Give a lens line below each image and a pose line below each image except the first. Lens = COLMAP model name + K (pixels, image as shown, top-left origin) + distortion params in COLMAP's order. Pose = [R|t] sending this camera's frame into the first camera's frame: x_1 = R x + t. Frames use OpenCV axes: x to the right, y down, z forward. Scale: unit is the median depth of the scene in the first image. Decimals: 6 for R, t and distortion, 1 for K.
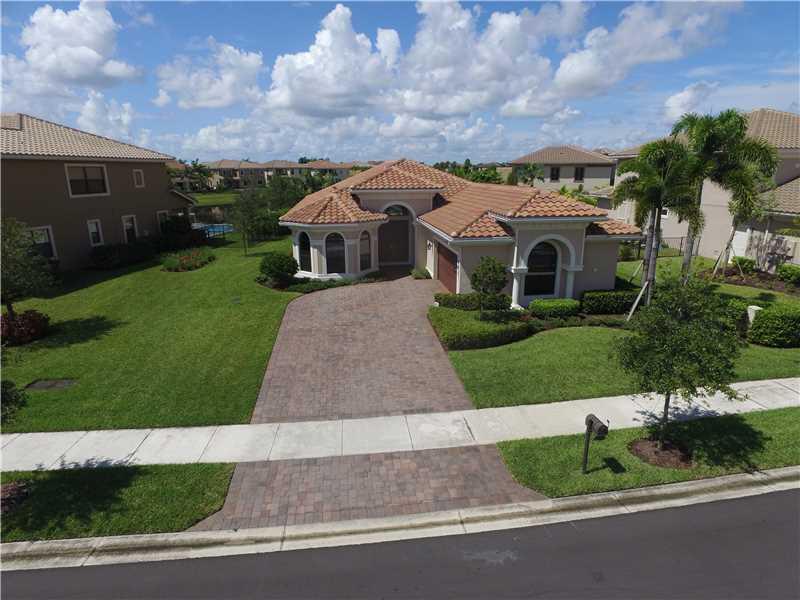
lens RADIAL K [[464.9, 0, 400.0], [0, 464.9, 300.0], [0, 0, 1]] dist [-0.002493, 0.004451]
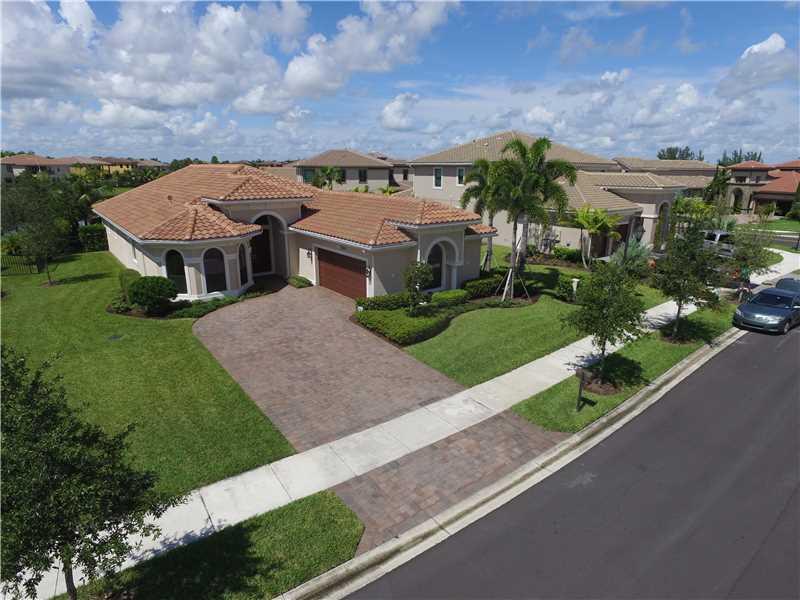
lens RADIAL K [[464.9, 0, 400.0], [0, 464.9, 300.0], [0, 0, 1]] dist [-0.002493, 0.004451]
pose [[0.865991, -0.128945, 0.483150, -0.374162], [0.126319, 0.991256, 0.038138, -0.041742], [-0.483843, 0.028004, 0.874707, 0.019103]]
